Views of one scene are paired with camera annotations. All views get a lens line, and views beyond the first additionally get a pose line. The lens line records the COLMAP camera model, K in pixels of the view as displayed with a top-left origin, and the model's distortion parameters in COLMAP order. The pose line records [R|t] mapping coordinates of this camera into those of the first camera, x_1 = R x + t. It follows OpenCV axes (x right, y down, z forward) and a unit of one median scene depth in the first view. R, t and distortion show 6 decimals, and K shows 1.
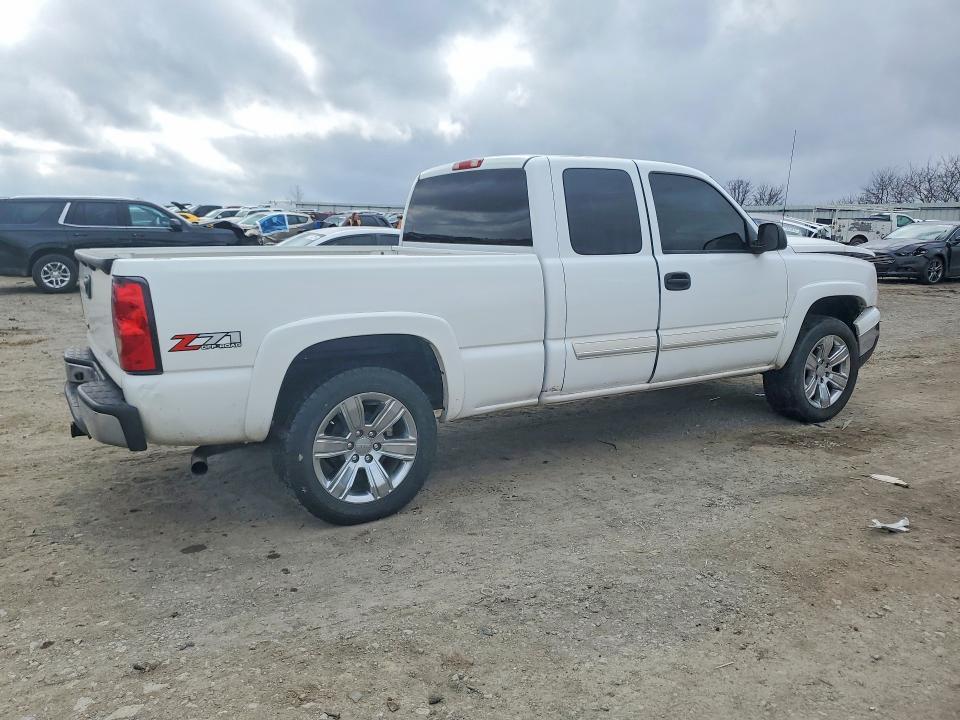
lens RADIAL K [[606.1, 0, 480.8], [0, 606.1, 348.1], [0, 0, 1]] dist [0.024431, -0.000471]
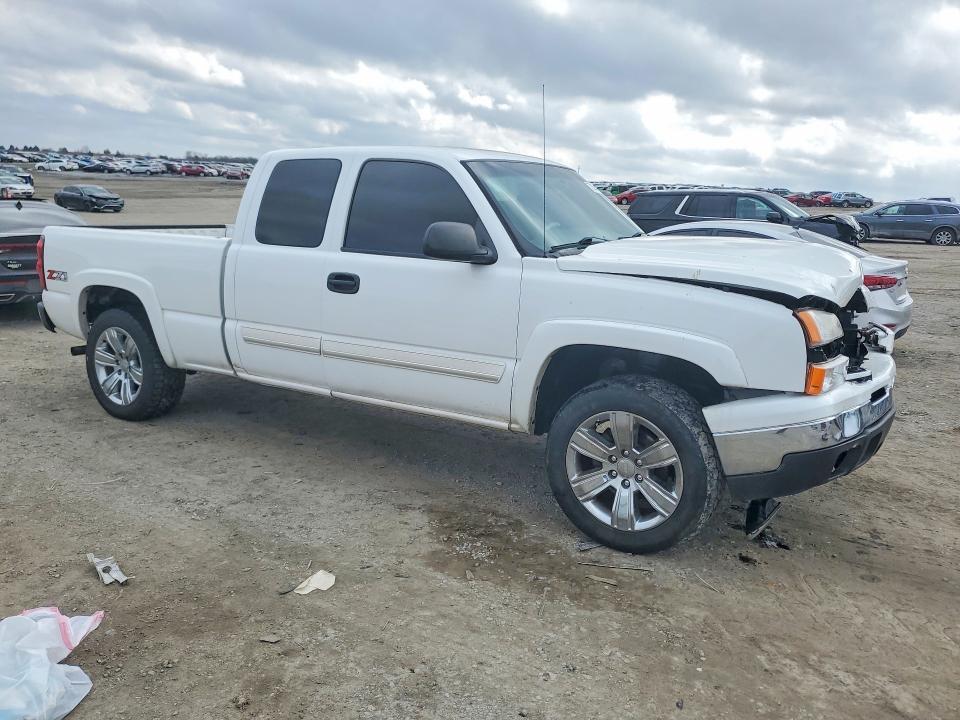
lens RADIAL K [[715.4, 0, 485.2], [0, 715.4, 358.7], [0, 0, 1]] dist [0.027042, -0.003617]
pose [[0.541127, 0.183709, -0.820630, 1.313750], [-0.190801, 0.977218, 0.092949, -0.137811], [0.819010, 0.106280, 0.563851, 0.591238]]
